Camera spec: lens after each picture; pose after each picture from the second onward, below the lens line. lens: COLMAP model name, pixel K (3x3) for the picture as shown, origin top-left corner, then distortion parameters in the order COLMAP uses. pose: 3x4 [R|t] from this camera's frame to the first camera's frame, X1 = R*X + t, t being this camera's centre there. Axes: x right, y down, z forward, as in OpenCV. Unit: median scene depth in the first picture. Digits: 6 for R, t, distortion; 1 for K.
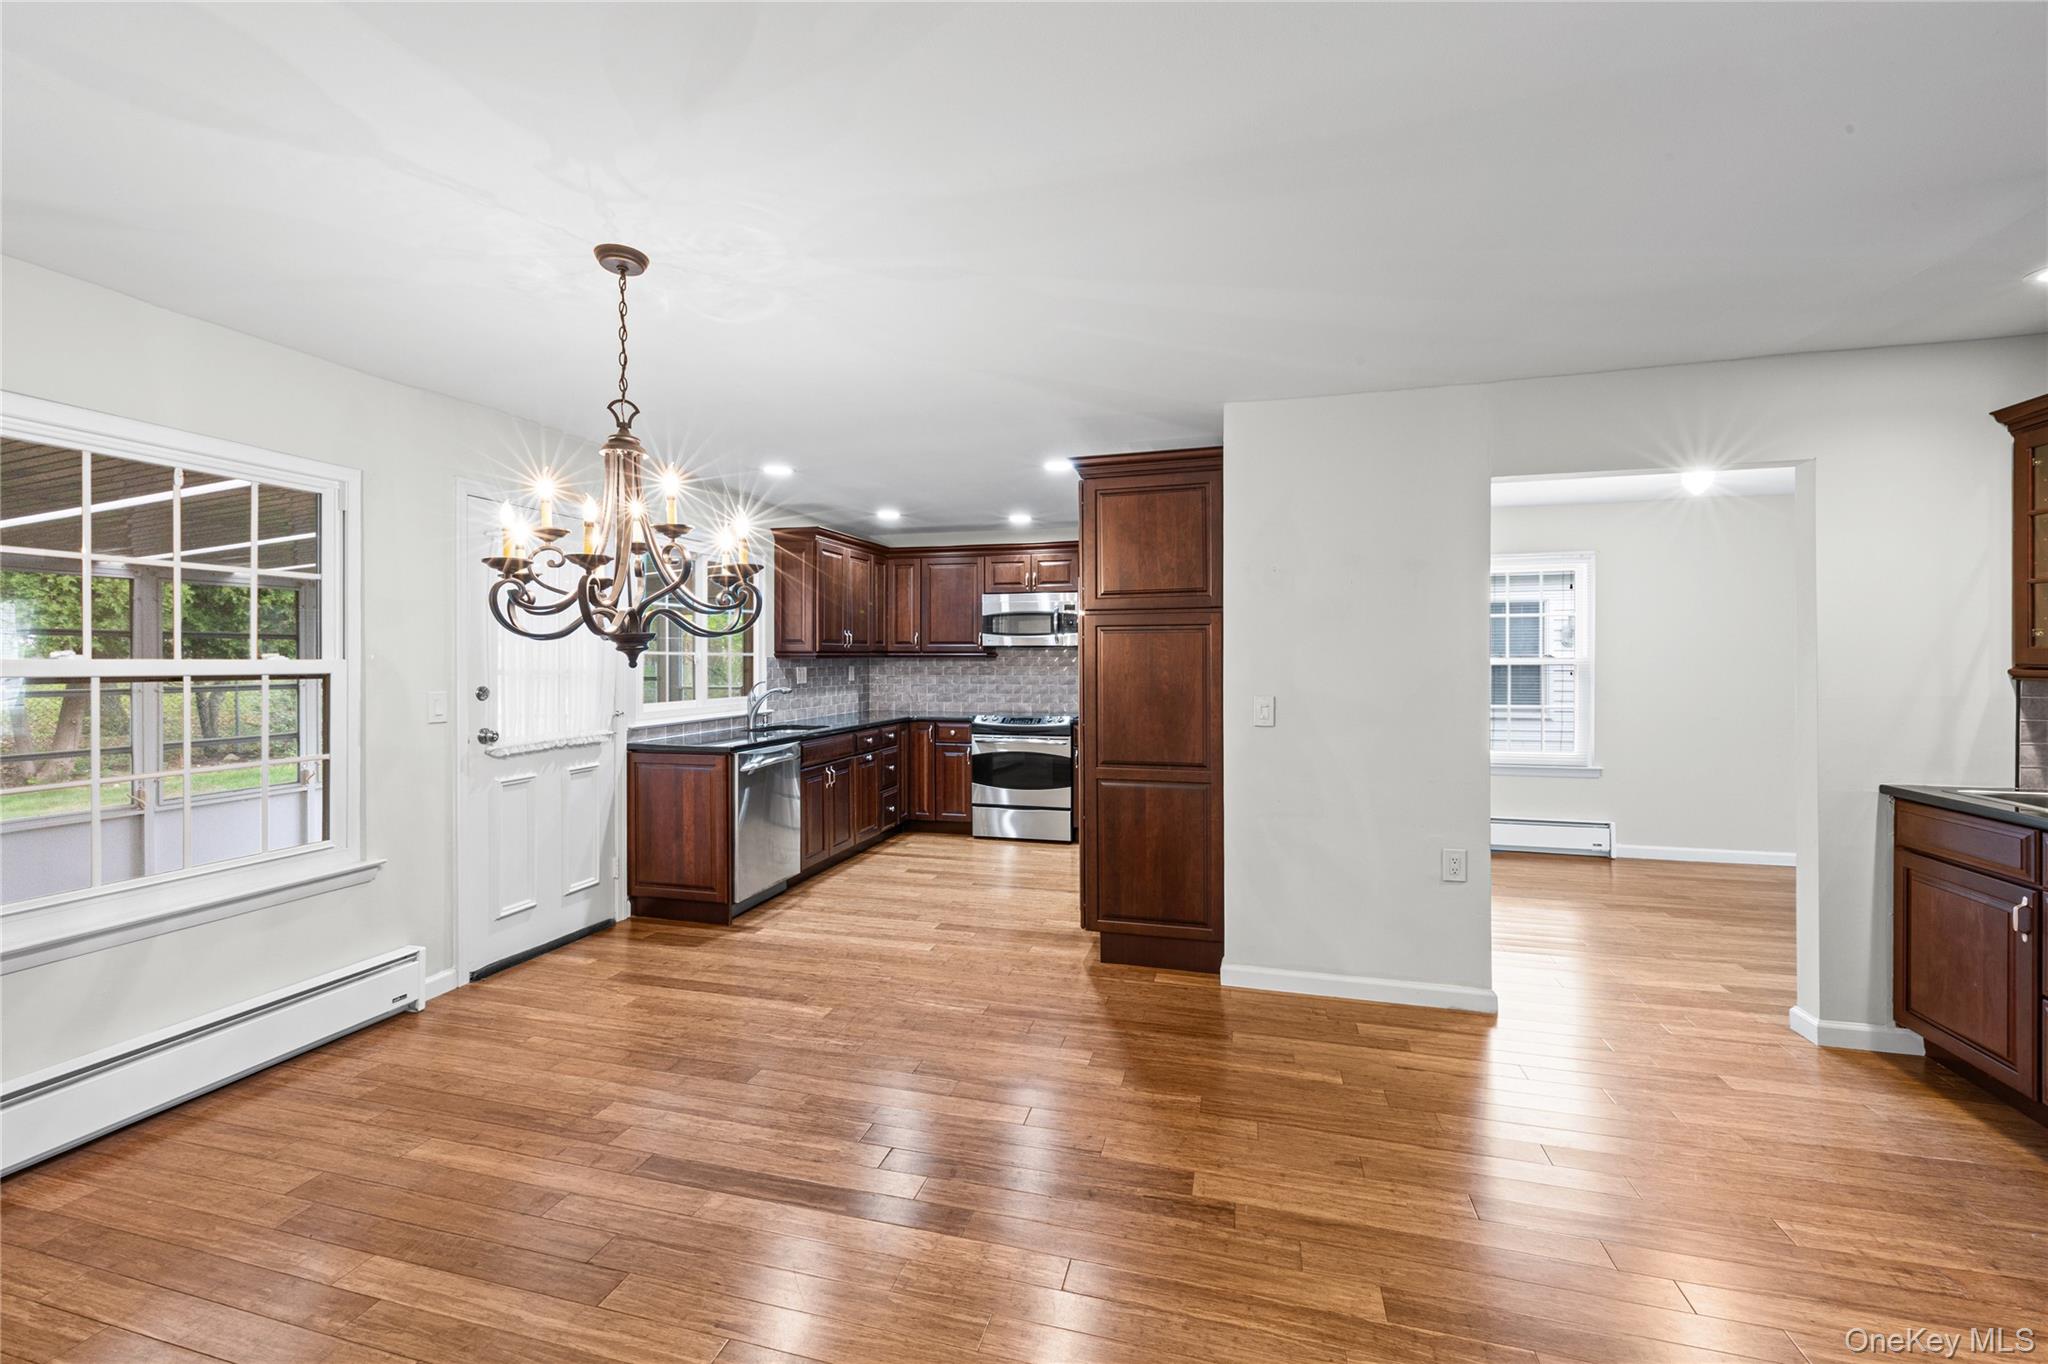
lens RADIAL K [[815.8, 0, 1031.0], [0, 815.8, 664.4], [0, 0, 1]] dist [0.001588, 0.000337]
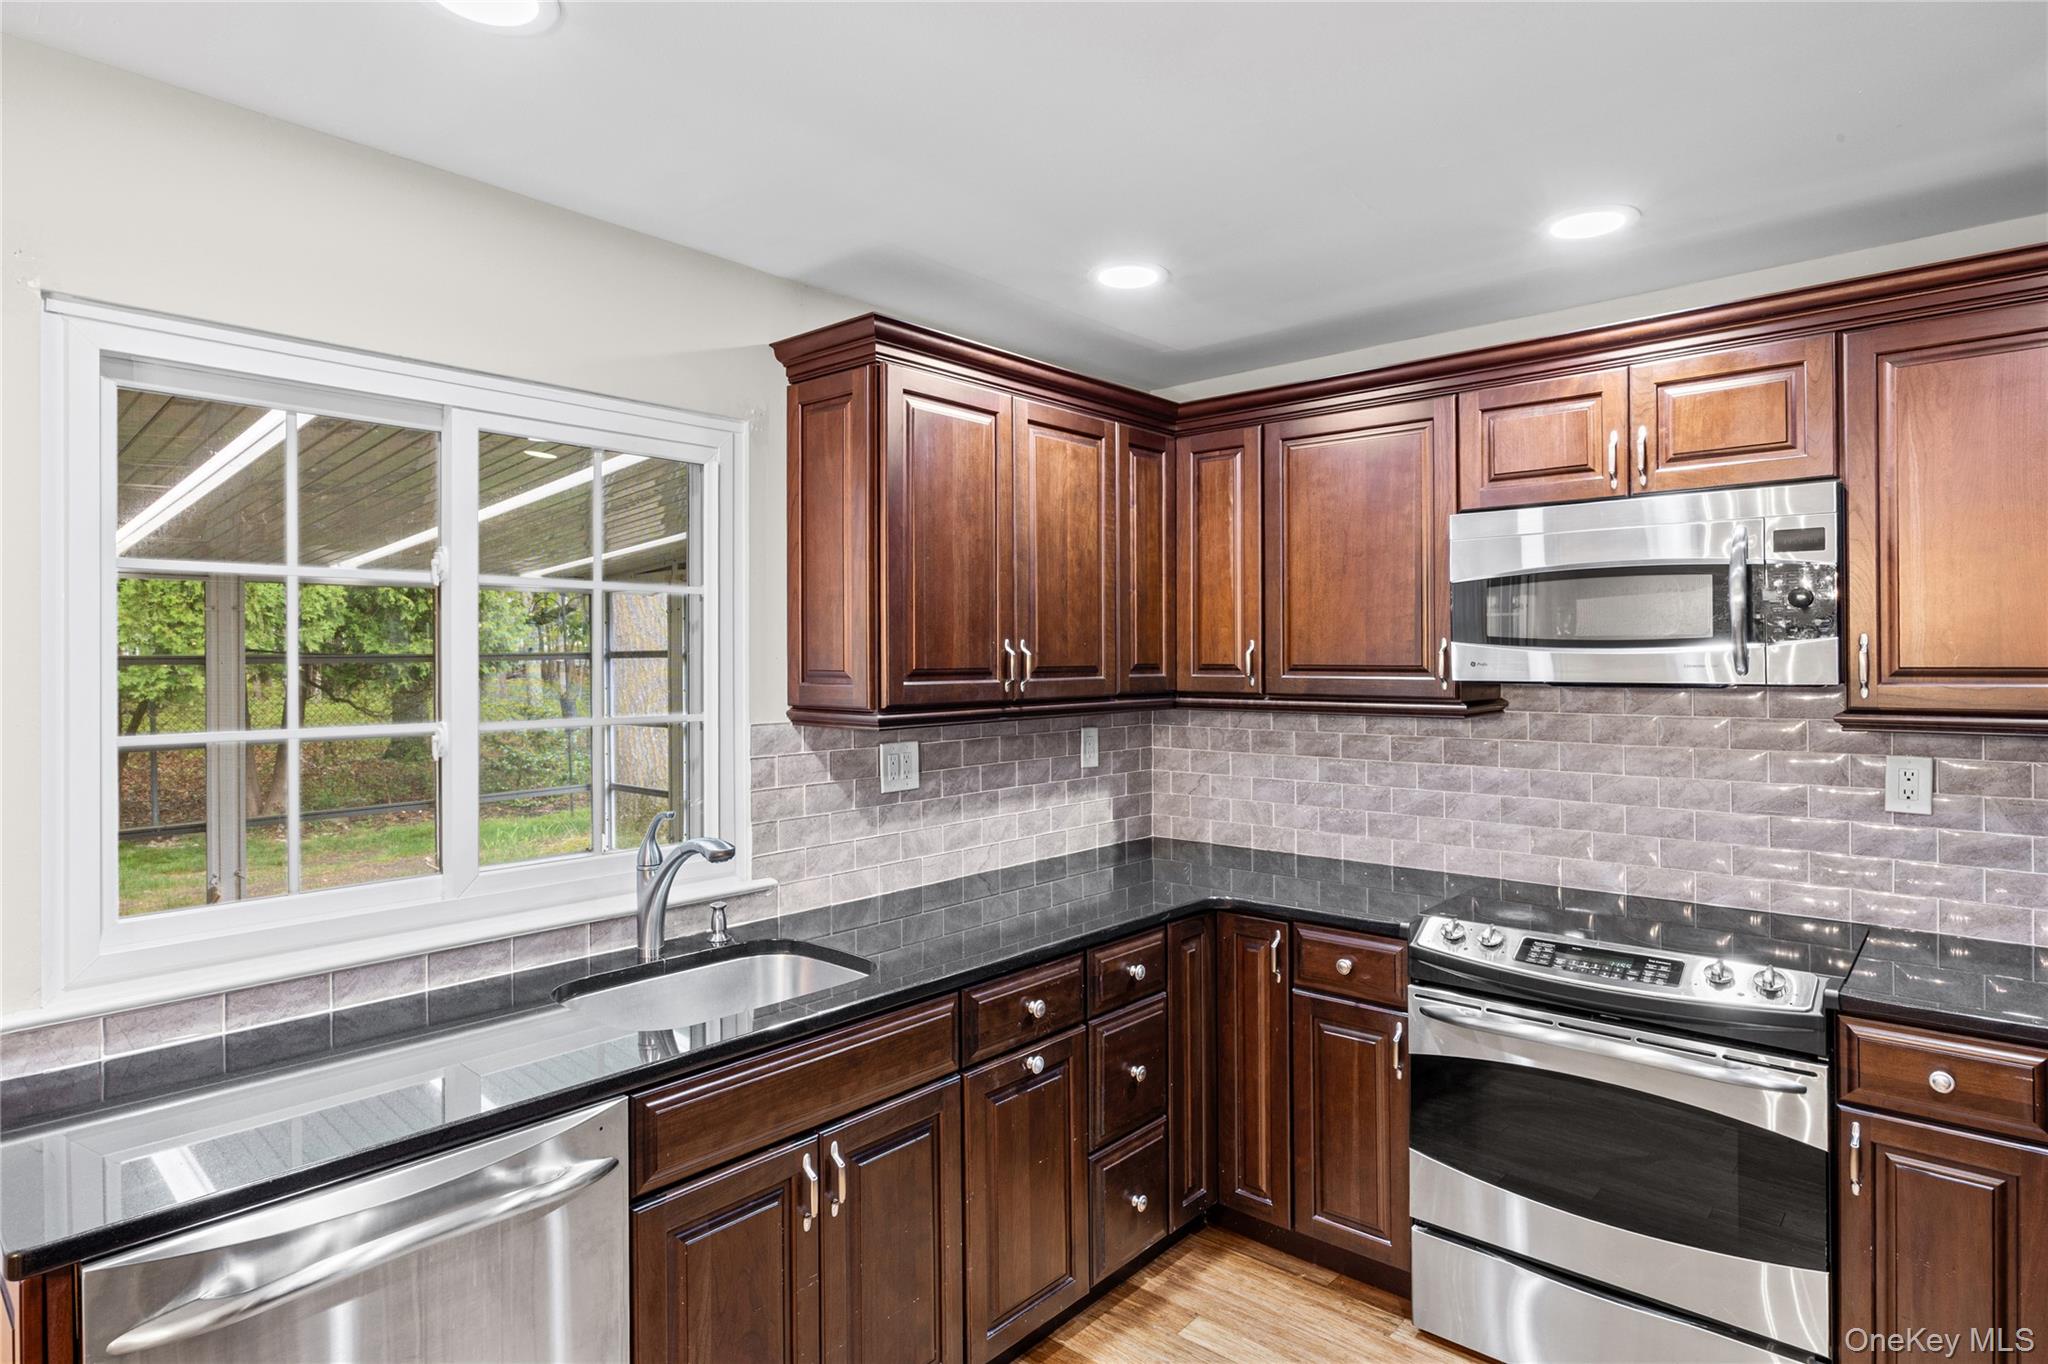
lens RADIAL K [[1096.6, 0, 1039.3], [0, 1096.6, 660.2], [0, 0, 1]] dist [-0.005434, -0.000499]
pose [[0.896942, -0.003315, -0.442135, -0.020683], [-0.000165, 0.999969, -0.007833, -0.035542], [0.442147, 0.007099, 0.896914, 0.729349]]
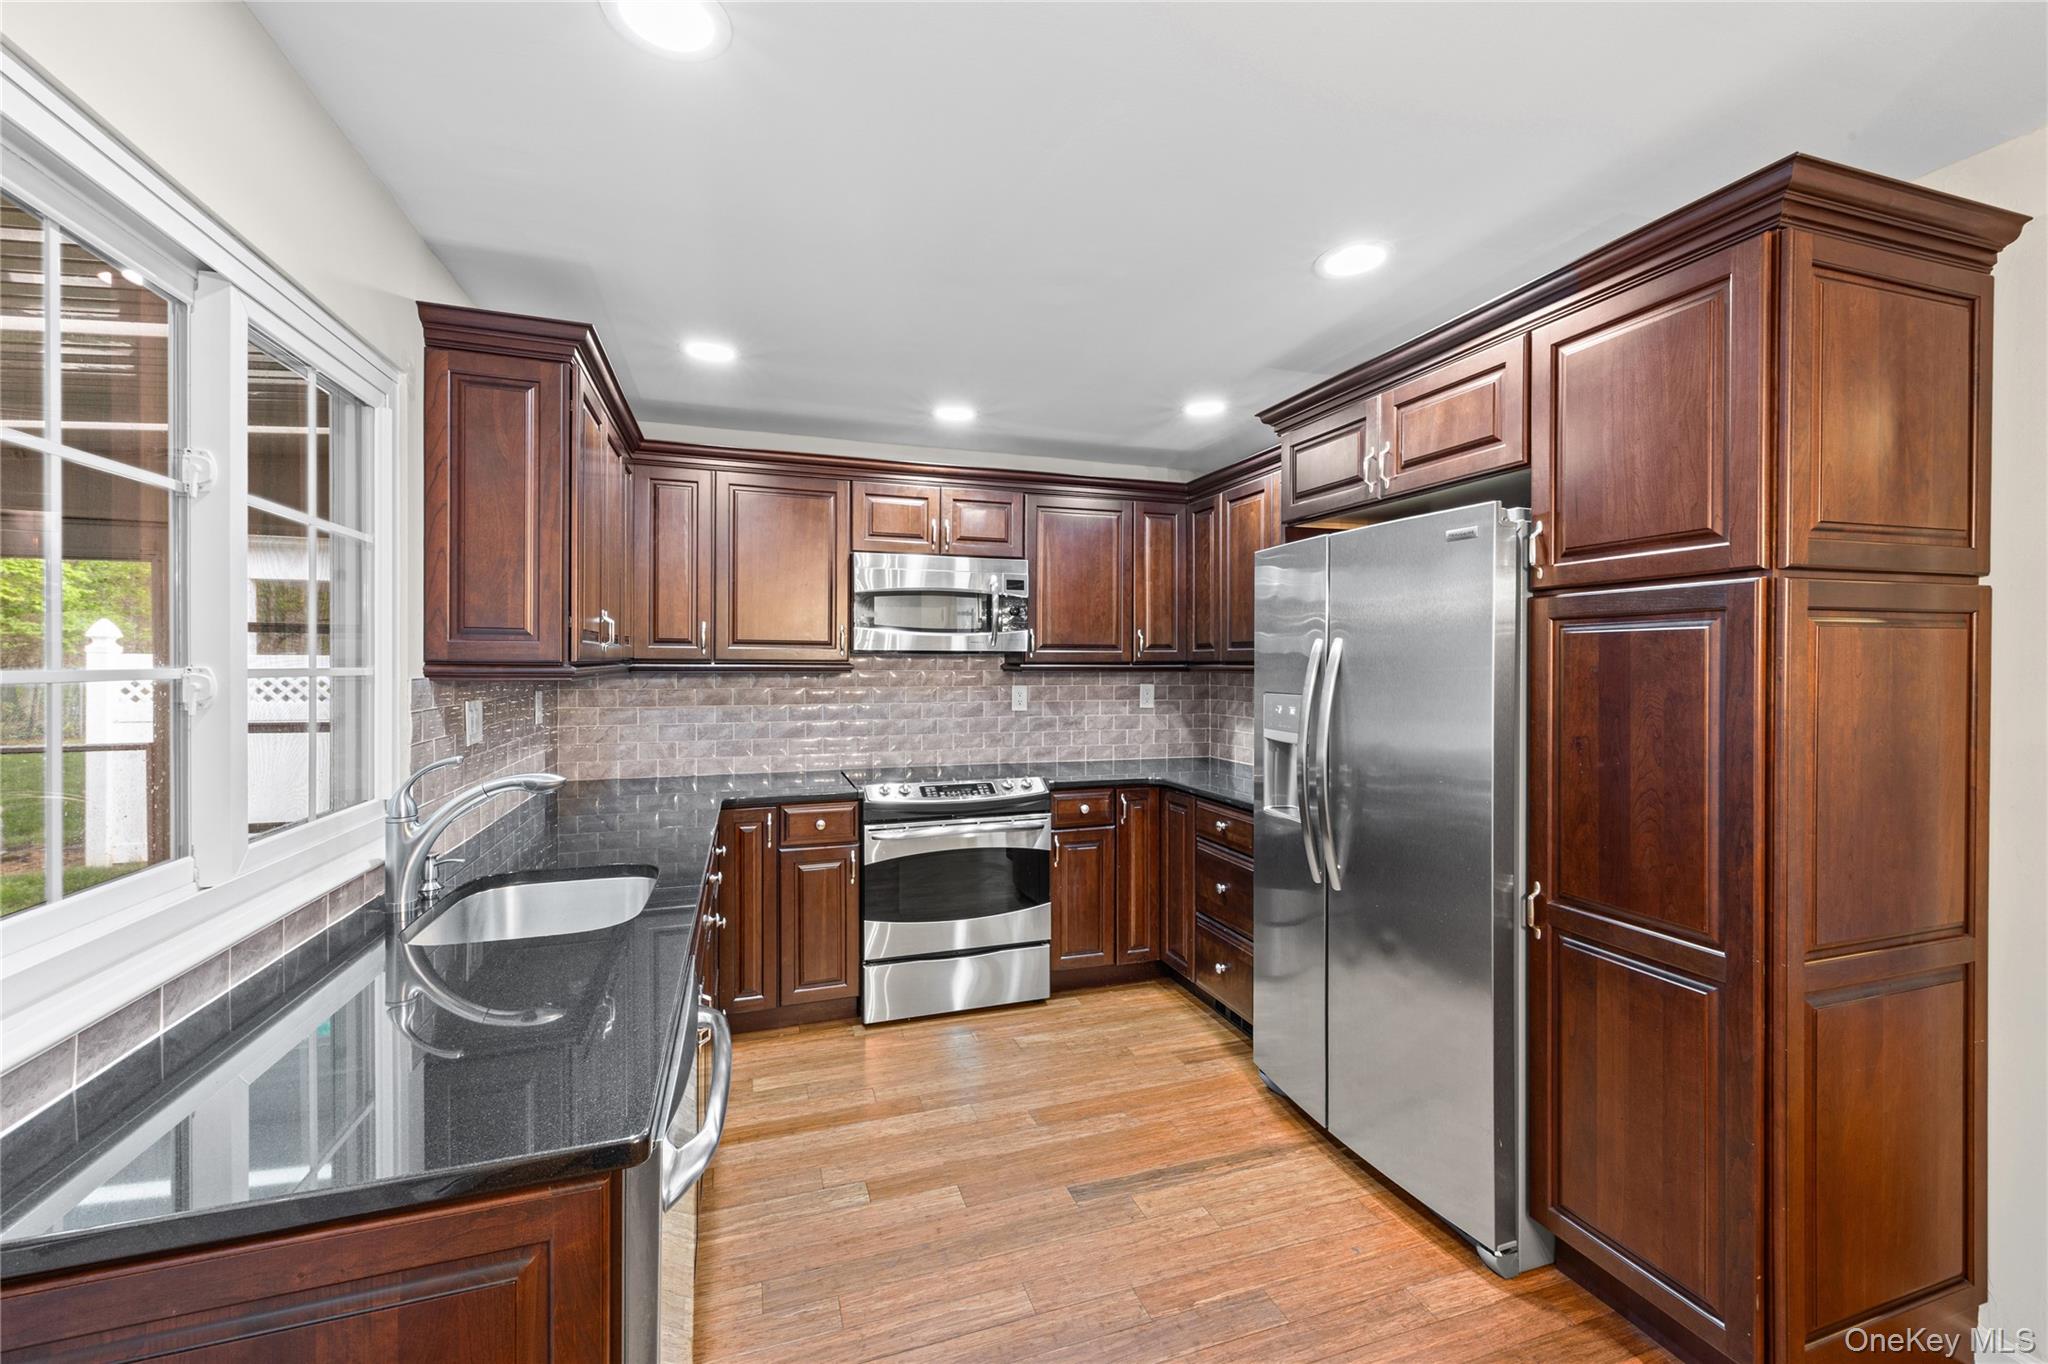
lens RADIAL K [[815.8, 0, 1031.0], [0, 815.8, 664.4], [0, 0, 1]] dist [0.001588, 0.000337]
pose [[0.828774, 0.000978, 0.559583, -0.337885], [0.002199, 0.999985, -0.005005, -0.013722], [-0.559579, 0.005379, 0.828759, 0.651740]]
